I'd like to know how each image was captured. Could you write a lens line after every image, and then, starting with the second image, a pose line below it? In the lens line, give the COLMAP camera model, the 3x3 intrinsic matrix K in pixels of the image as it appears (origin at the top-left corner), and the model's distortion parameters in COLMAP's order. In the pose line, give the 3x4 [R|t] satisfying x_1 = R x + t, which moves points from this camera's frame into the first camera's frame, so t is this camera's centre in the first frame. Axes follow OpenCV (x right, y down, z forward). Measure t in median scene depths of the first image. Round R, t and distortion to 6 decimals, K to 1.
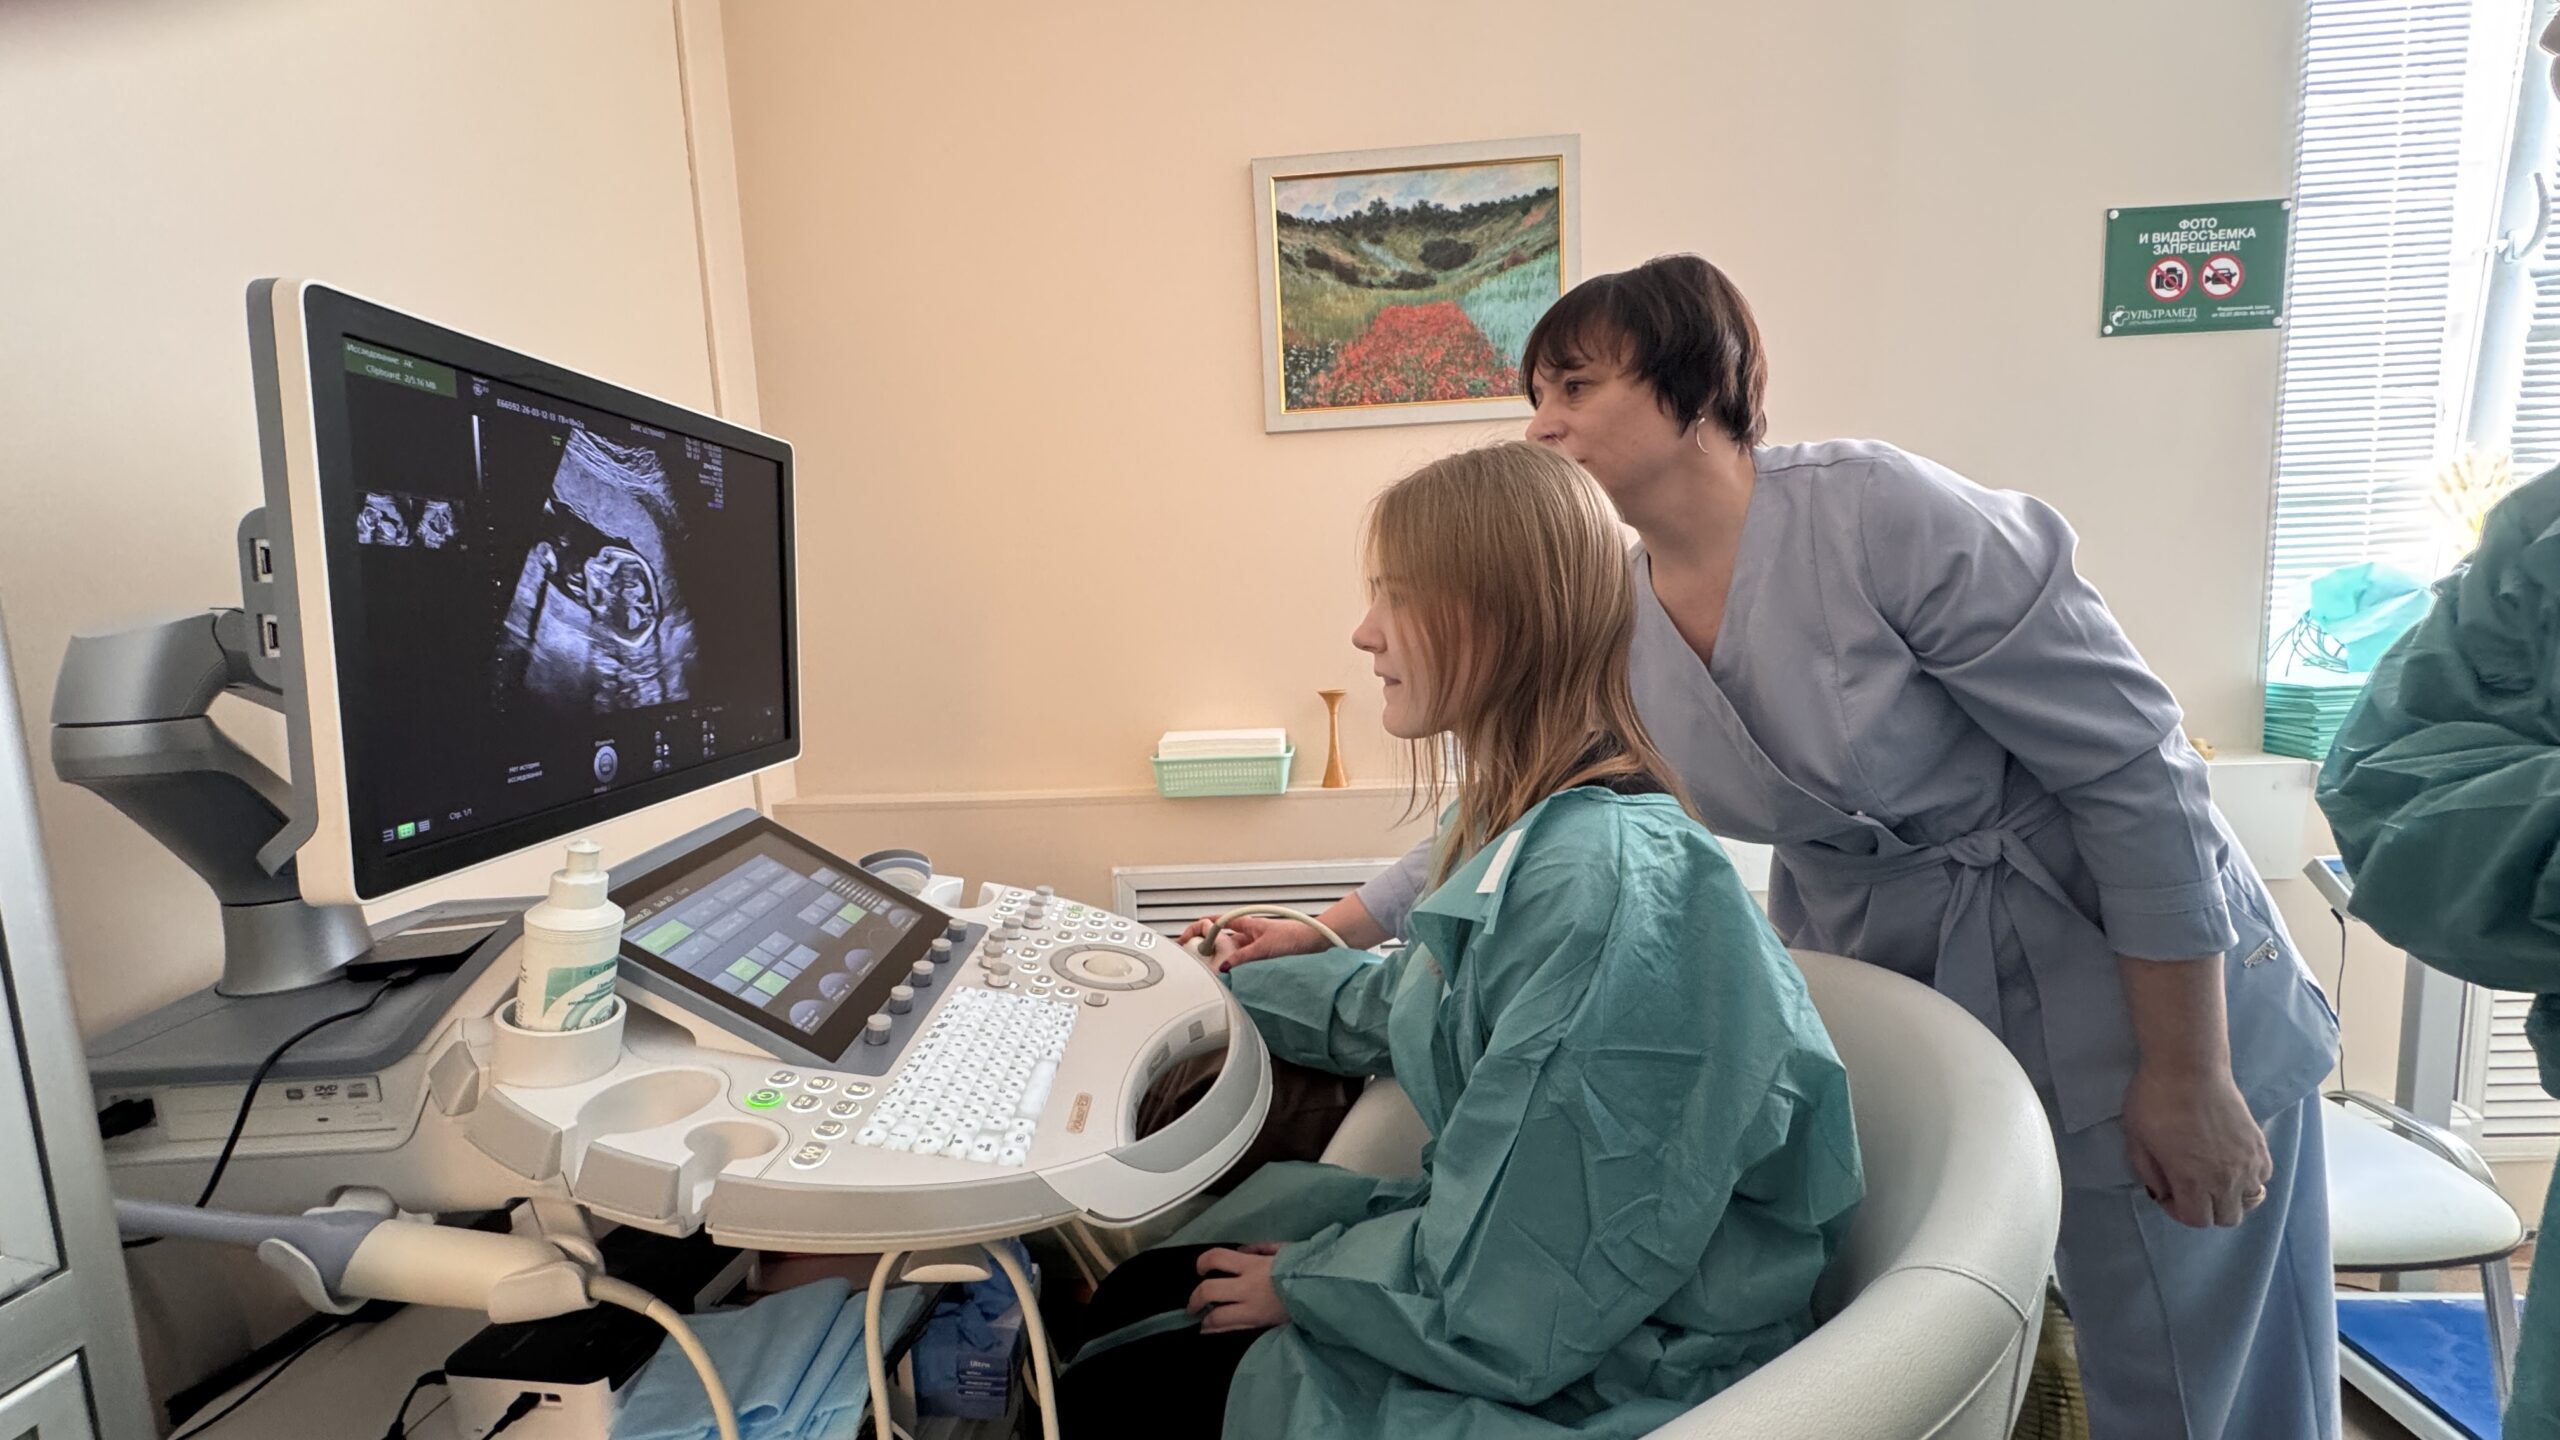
lens RADIAL K [[1033.0, 0, 1277.0], [0, 1033.0, 685.8], [0, 0, 1]] dist [0.003745, 0.000484]
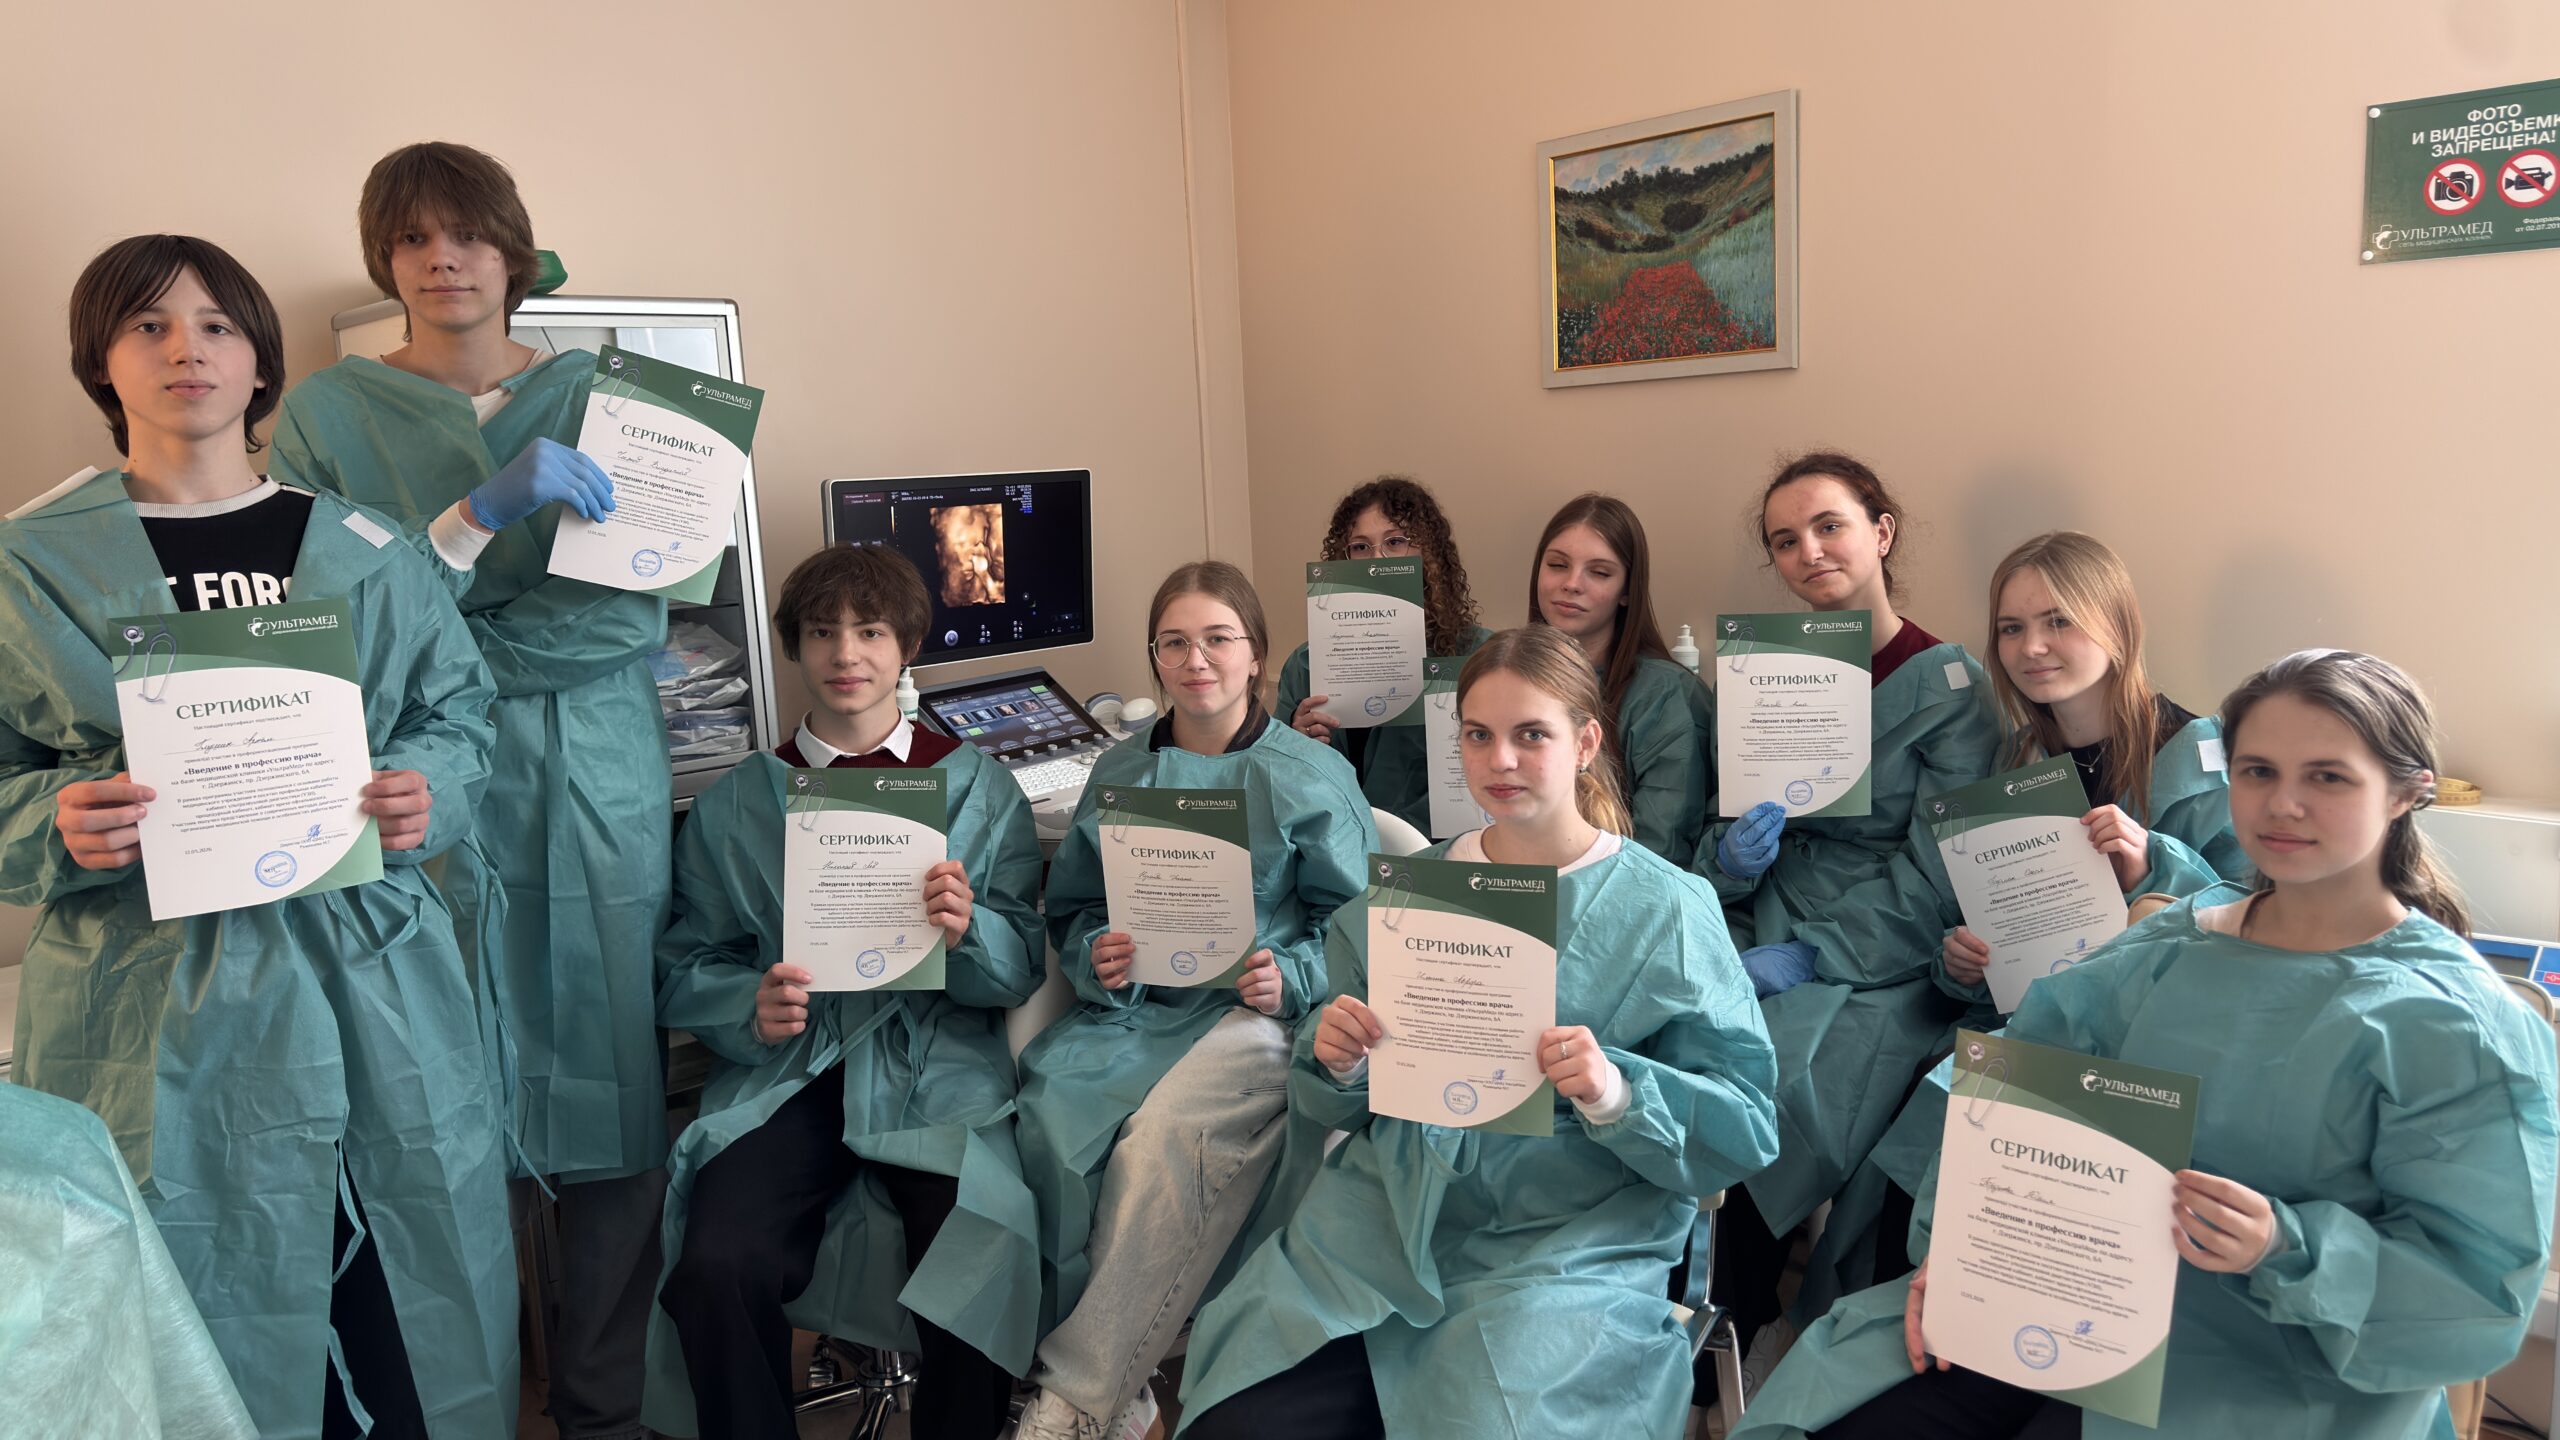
lens RADIAL K [[1801.4, 0, 1286.0], [0, 1801.4, 725.8], [0, 0, 1]] dist [-0.029339, -0.002052]
pose [[0.697763, 0.119826, -0.706235, 1.228881], [-0.042328, 0.991084, 0.126336, -0.120876], [0.715077, -0.058259, 0.696614, -0.576183]]
